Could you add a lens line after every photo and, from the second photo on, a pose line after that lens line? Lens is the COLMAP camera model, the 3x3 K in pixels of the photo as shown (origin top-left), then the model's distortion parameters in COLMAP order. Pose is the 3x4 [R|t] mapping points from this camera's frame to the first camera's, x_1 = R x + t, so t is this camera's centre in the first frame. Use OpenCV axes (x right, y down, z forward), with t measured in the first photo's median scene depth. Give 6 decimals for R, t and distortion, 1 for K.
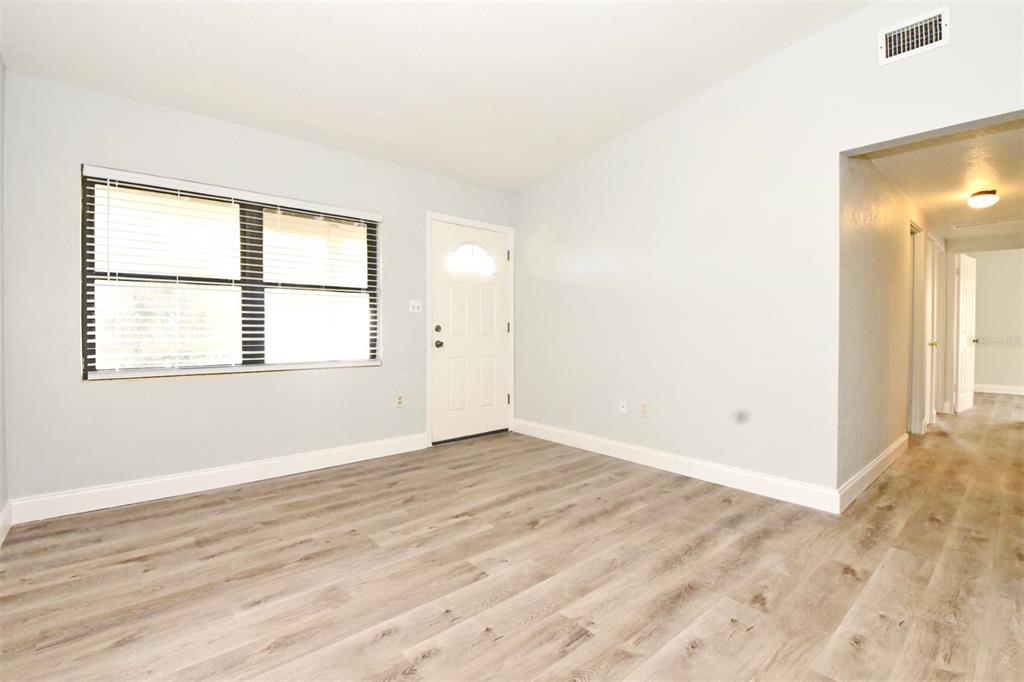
lens RADIAL K [[459.1, 0, 508.6], [0, 459.1, 344.6], [0, 0, 1]] dist [0.001014, -0.014635]
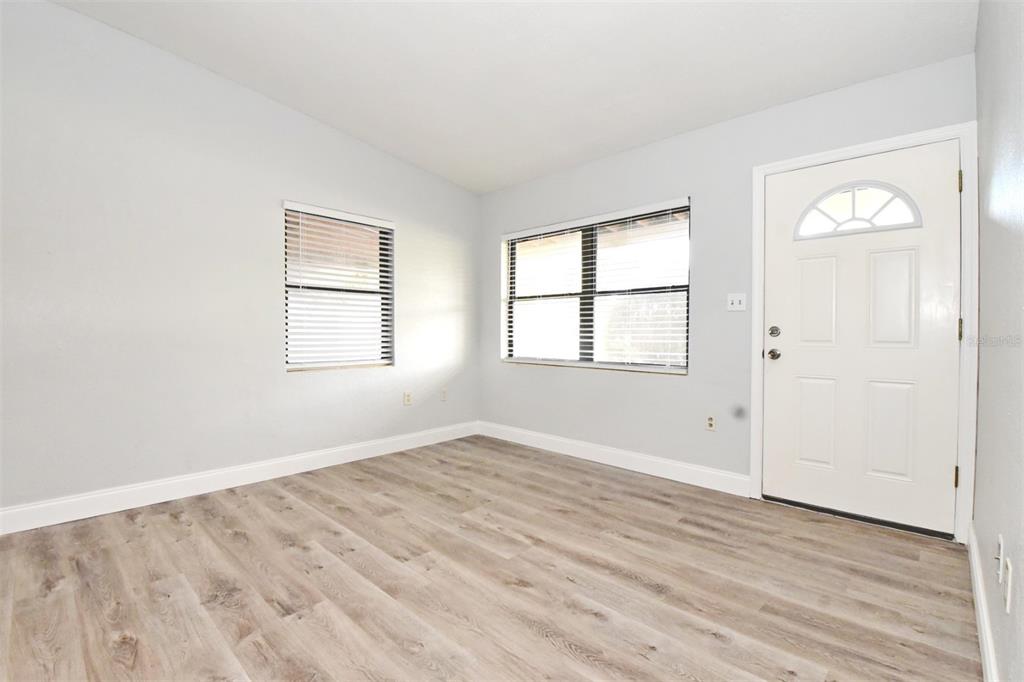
lens RADIAL K [[459.1, 0, 504.2], [0, 459.1, 342.9], [0, 0, 1]] dist [0.001014, -0.014635]
pose [[0.090531, 0.024187, -0.995600, 0.776959], [-0.035977, 0.999132, 0.021002, -0.028472], [0.995244, 0.033918, 0.091323, 0.848331]]
